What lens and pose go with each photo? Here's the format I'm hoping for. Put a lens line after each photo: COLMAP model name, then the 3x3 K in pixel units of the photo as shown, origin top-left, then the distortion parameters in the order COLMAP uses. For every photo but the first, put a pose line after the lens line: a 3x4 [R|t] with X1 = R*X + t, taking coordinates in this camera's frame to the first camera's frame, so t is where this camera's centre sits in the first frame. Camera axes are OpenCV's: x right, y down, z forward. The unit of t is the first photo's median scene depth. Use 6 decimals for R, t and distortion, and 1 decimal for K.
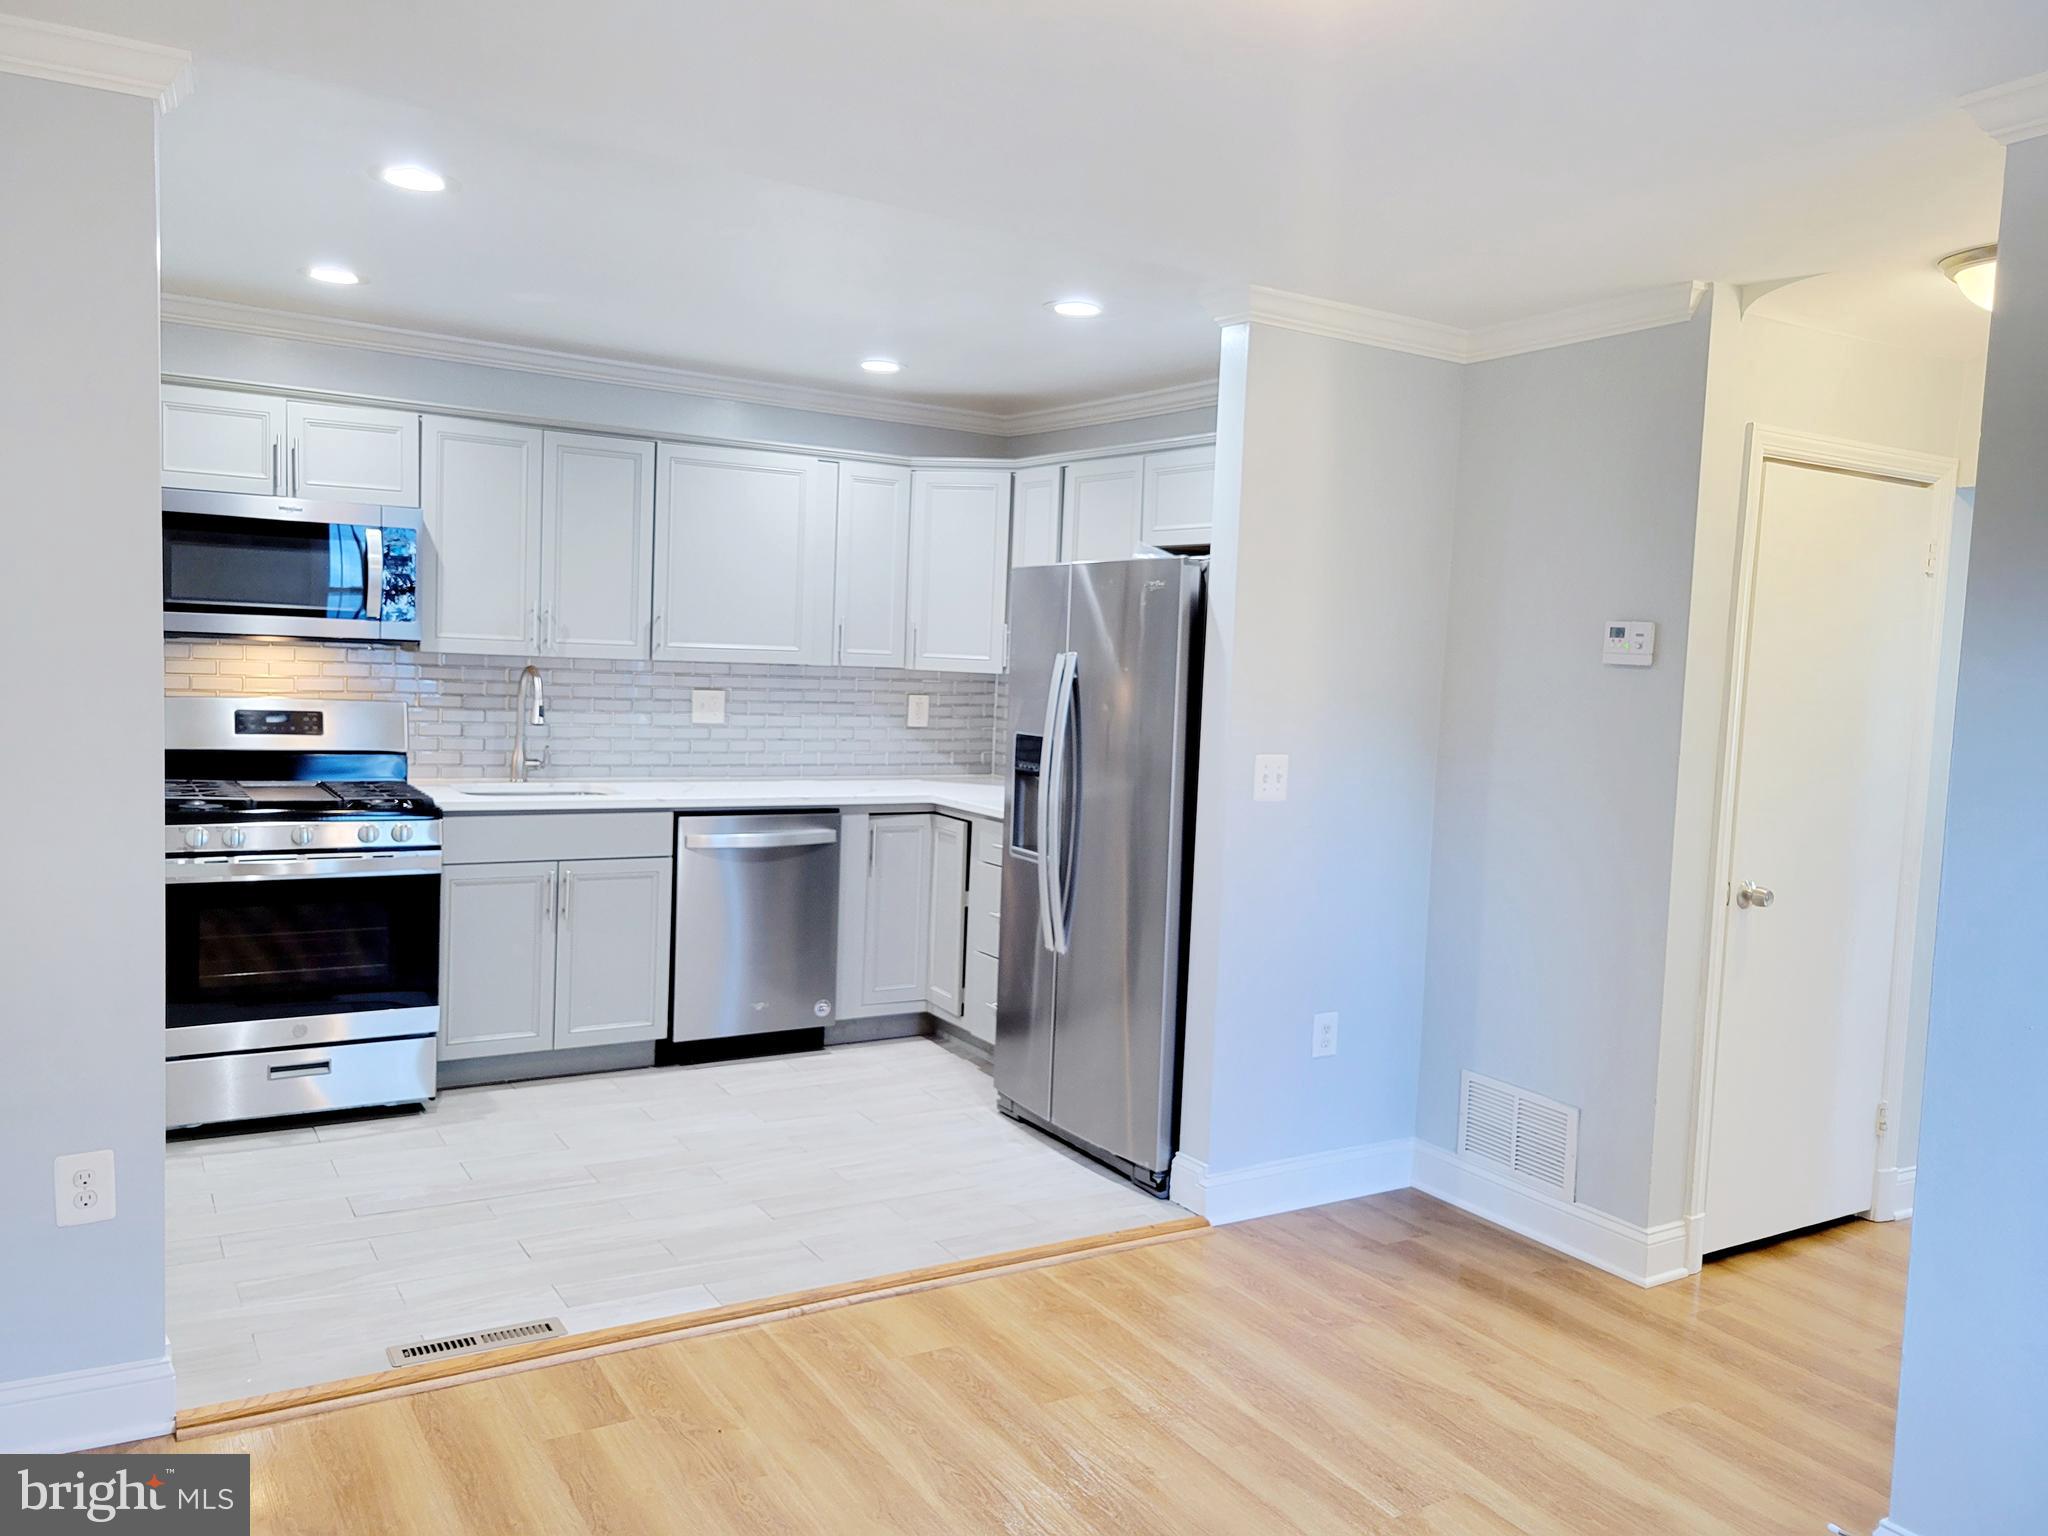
lens RADIAL K [[1545.2, 0, 1035.9], [0, 1545.2, 771.5], [0, 0, 1]] dist [0.031901, -0.010126]
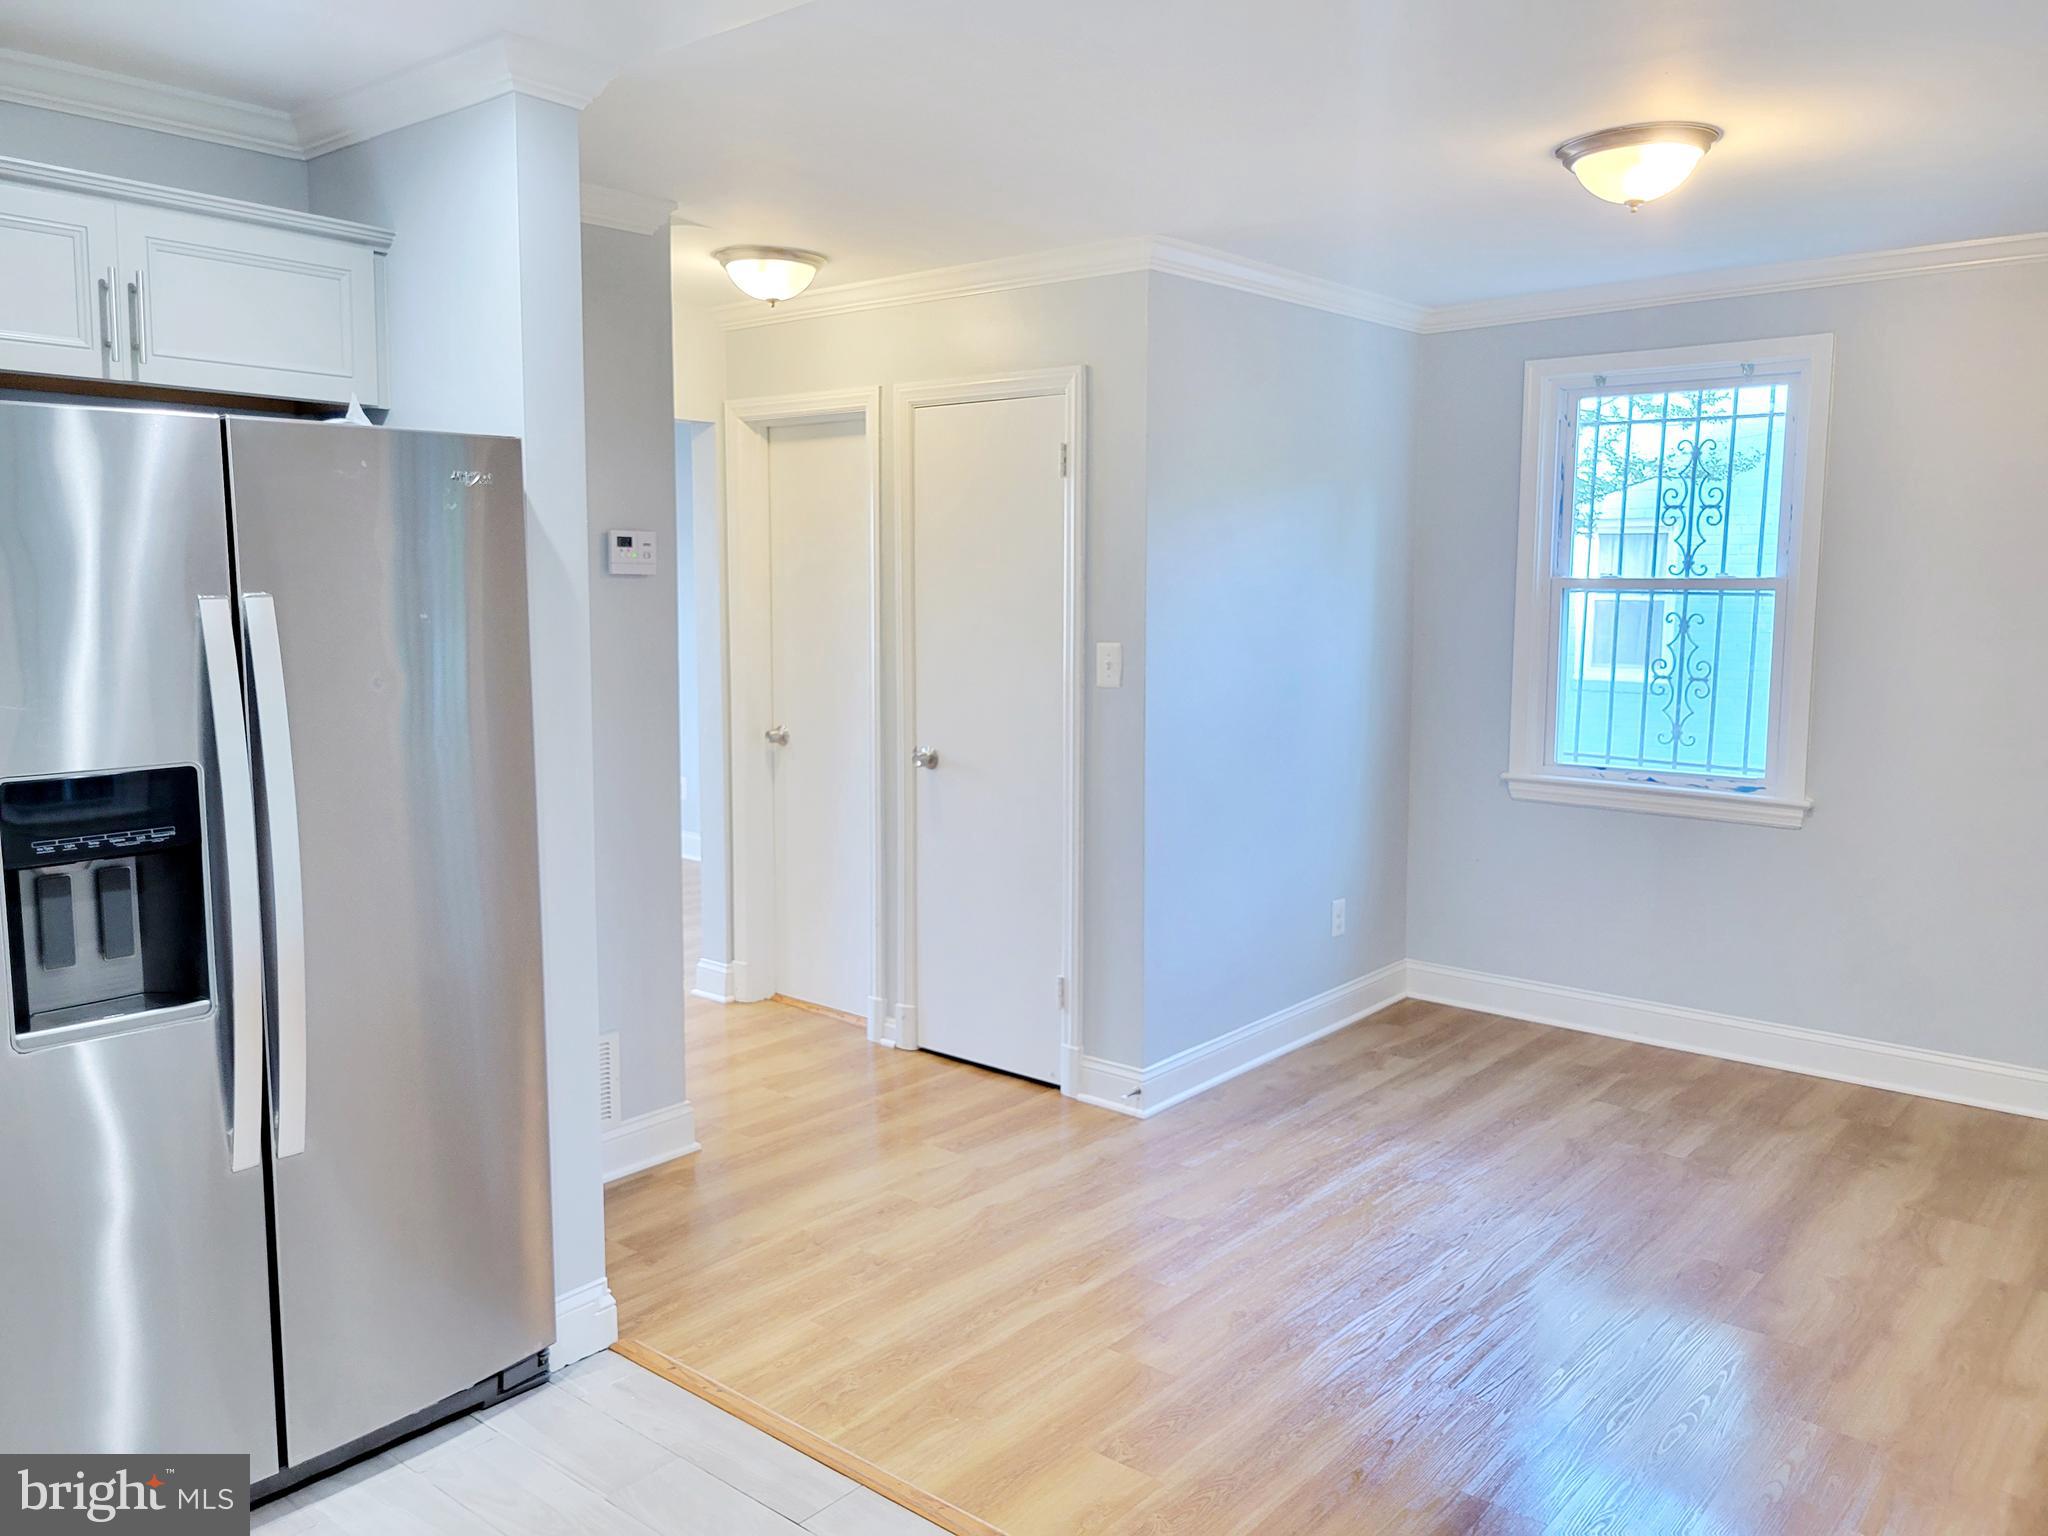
lens RADIAL K [[1545.2, 0, 1035.9], [0, 1545.2, 771.5], [0, 0, 1]] dist [0.031901, -0.010126]
pose [[-0.323823, -0.155028, 0.933330, -0.680708], [0.058615, 0.981302, 0.183333, -0.115001], [-0.944300, 0.114075, -0.308681, 1.138154]]
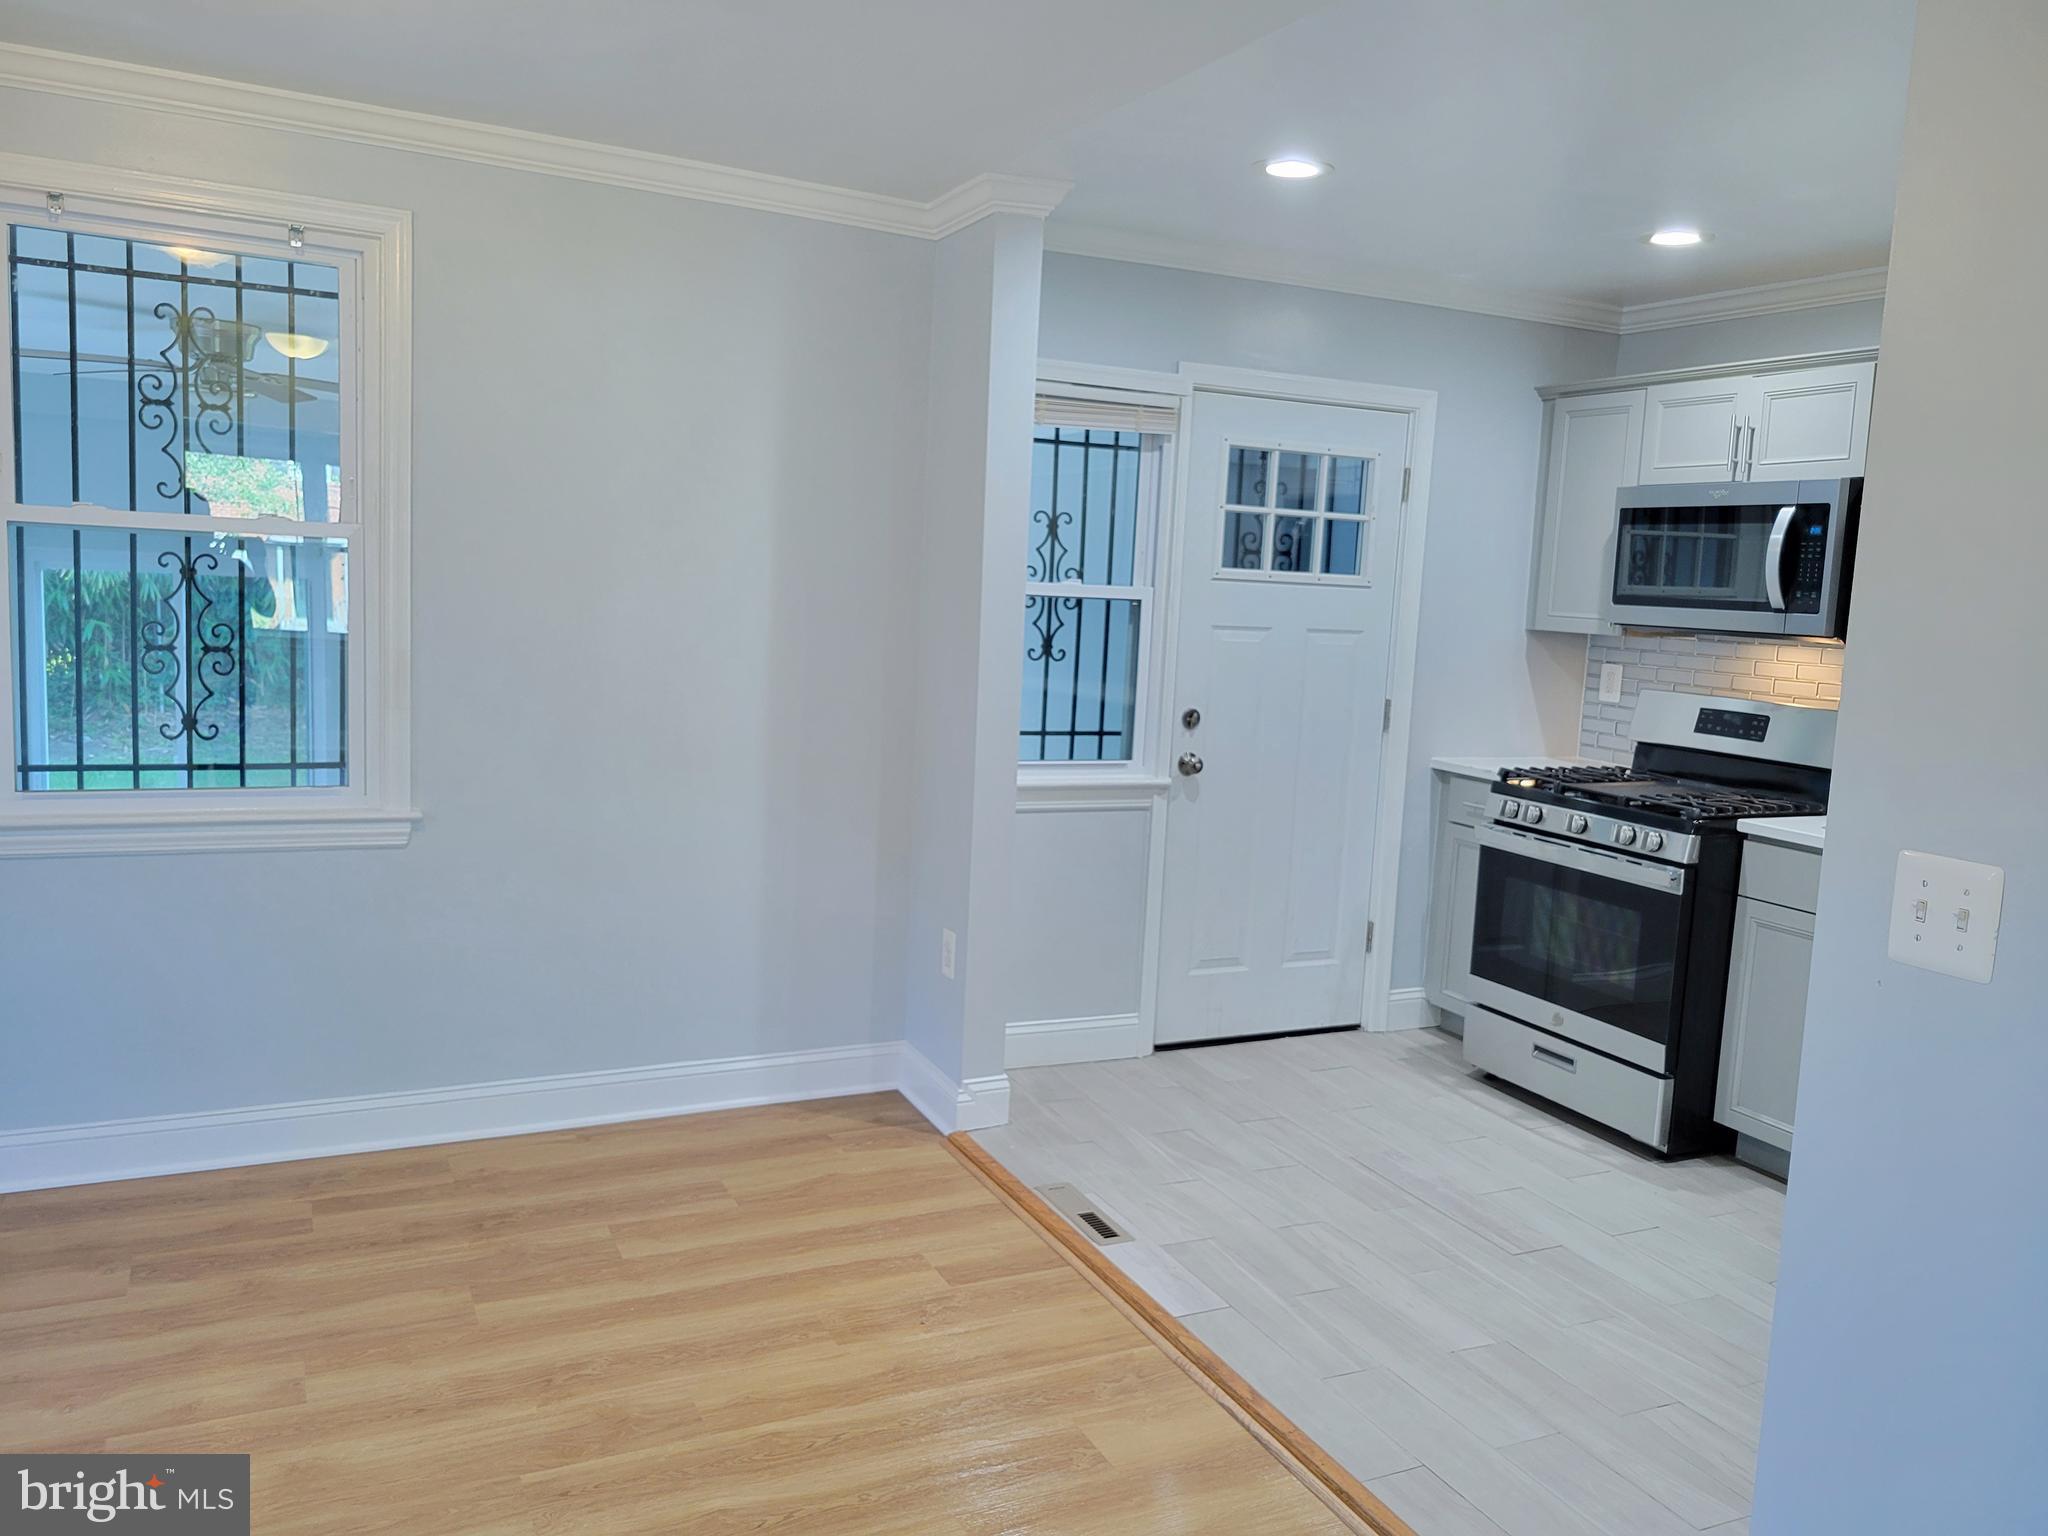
lens RADIAL K [[1545.2, 0, 1035.9], [0, 1545.2, 771.5], [0, 0, 1]] dist [0.031901, -0.010126]
pose [[-0.089007, 0.079834, -0.992826, 0.655184], [-0.137095, 0.986313, 0.091601, -0.042981], [0.986551, 0.144265, -0.076844, 0.896850]]
